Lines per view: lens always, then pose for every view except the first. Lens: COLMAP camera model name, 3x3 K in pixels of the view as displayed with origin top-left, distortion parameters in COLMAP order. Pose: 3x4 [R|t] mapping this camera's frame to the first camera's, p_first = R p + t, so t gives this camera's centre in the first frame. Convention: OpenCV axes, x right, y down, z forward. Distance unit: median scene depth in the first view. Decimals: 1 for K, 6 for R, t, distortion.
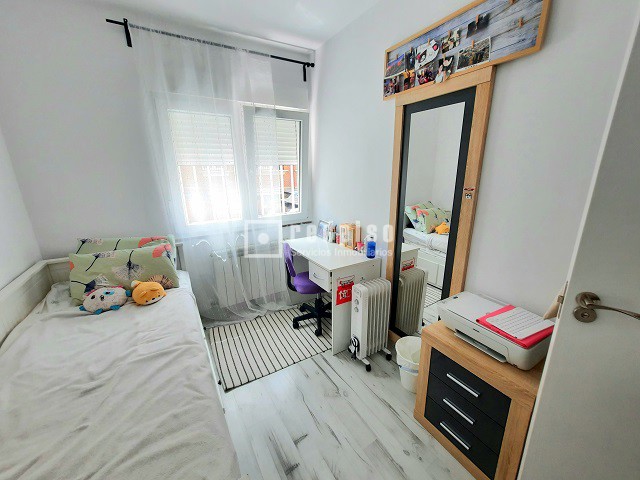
lens RADIAL K [[256.2, 0, 325.2], [0, 256.2, 238.9], [0, 0, 1]] dist [0.003673, 0.000634]
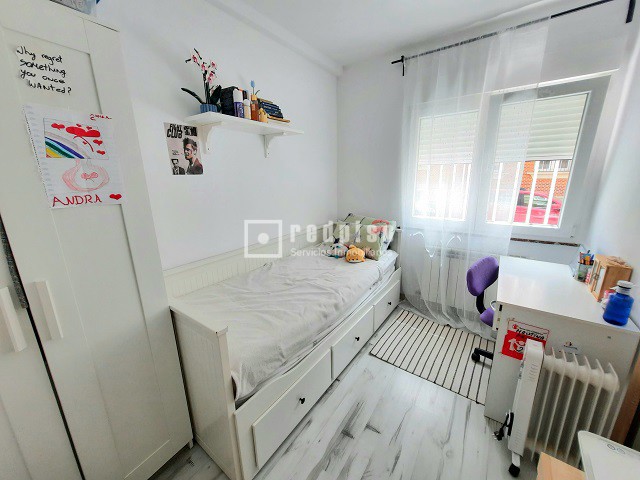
lens RADIAL K [[256.2, 0, 326.3], [0, 256.2, 237.9], [0, 0, 1]] dist [0.003673, 0.000634]
pose [[0.384077, 0.224867, -0.895500, 0.400270], [-0.232841, 0.962131, 0.141734, -0.038083], [0.893459, 0.154073, 0.421891, 0.197617]]
